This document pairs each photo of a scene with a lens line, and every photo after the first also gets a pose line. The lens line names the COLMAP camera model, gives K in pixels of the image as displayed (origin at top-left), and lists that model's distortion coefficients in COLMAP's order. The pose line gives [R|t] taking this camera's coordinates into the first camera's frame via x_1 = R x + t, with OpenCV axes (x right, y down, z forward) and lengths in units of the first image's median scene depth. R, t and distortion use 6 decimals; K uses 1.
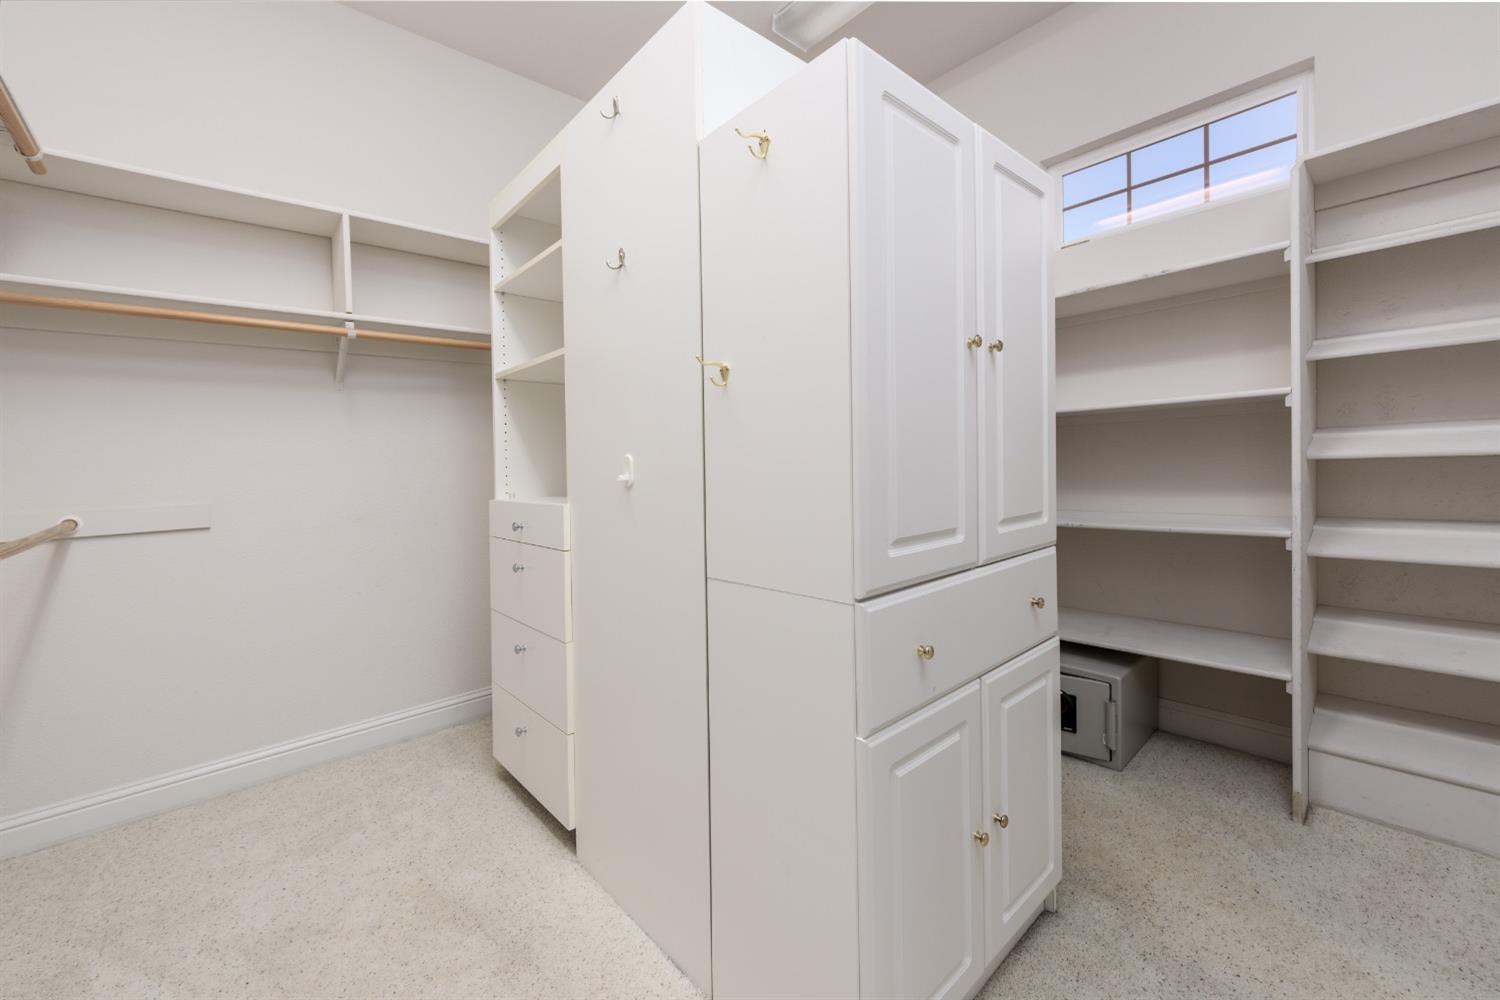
lens RADIAL K [[587.8, 0, 741.9], [0, 587.8, 487.7], [0, 0, 1]] dist [0.000967, 0.000154]
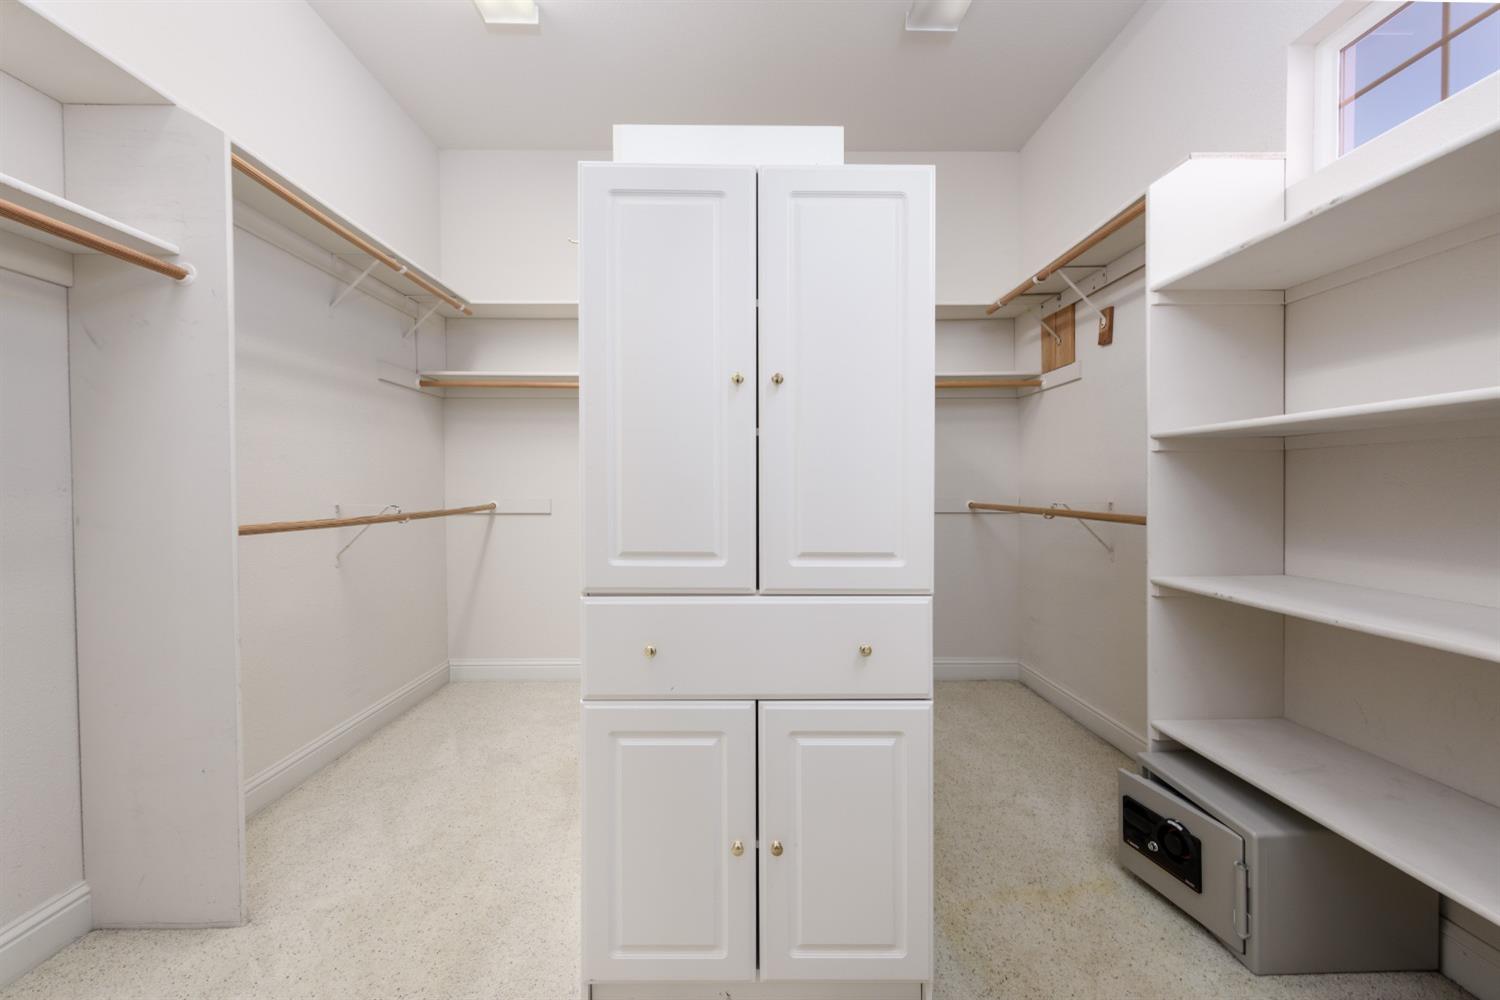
lens RADIAL K [[605.3, 0, 750.0], [0, 605.3, 500.0], [0, 0, 1]] dist [0.001504, 0.000203]
pose [[0.753858, 0.054260, -0.654793, 0.680002], [-0.057870, 0.998194, 0.016091, -0.030357], [0.654484, 0.025762, 0.755637, 0.108518]]
